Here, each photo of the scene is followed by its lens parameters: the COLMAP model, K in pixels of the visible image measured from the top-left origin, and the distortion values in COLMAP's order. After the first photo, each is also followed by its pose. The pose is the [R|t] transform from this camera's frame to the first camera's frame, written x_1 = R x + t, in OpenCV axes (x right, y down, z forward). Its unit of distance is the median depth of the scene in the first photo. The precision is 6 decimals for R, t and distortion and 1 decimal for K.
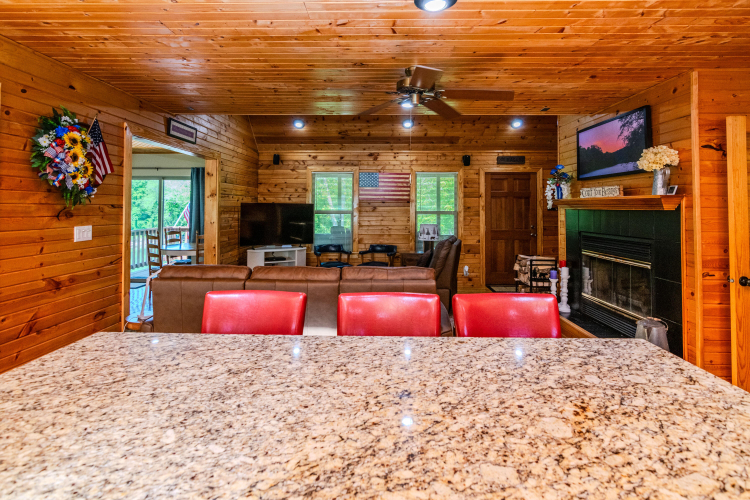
lens RADIAL K [[371.4, 0, 394.8], [0, 371.4, 199.2], [0, 0, 1]] dist [-0.002814, -0.000776]
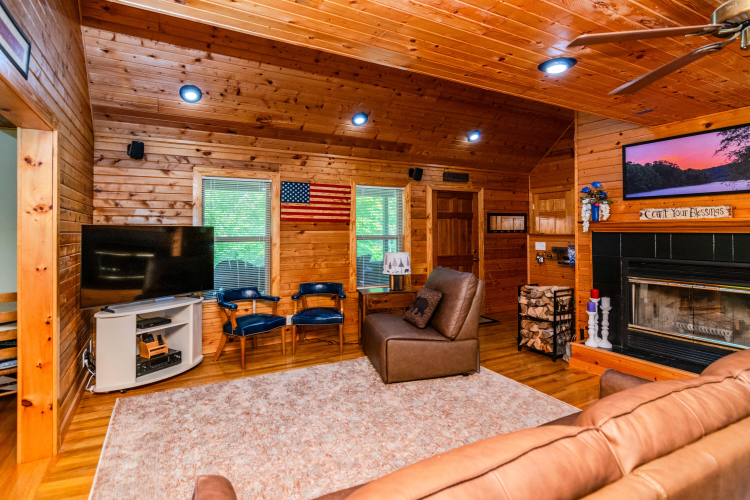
lens RADIAL K [[372.6, 0, 400.8], [0, 372.6, 224.9], [0, 0, 1]] dist [-0.000776, 0.000012]
pose [[0.868193, 0.000509, 0.496226, -0.391699], [-0.004949, 0.999959, 0.007632, 0.004850], [-0.496201, -0.009081, 0.868160, 0.450145]]
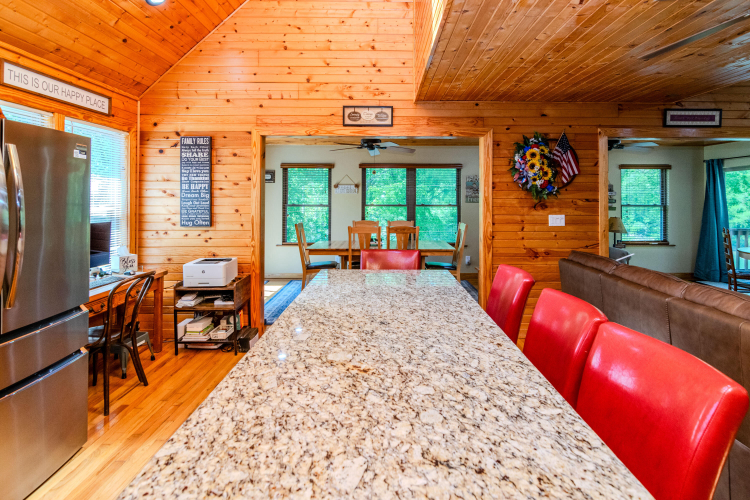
lens RADIAL K [[392.8, 0, 377.2], [0, 392.8, 202.5], [0, 0, 1]] dist [-0.014787, -0.000177]
pose [[-0.001258, 0.003697, -0.999992, 0.361897], [0.018648, 0.999819, 0.003673, 0.006016], [0.999825, -0.018643, -0.001326, 0.218933]]
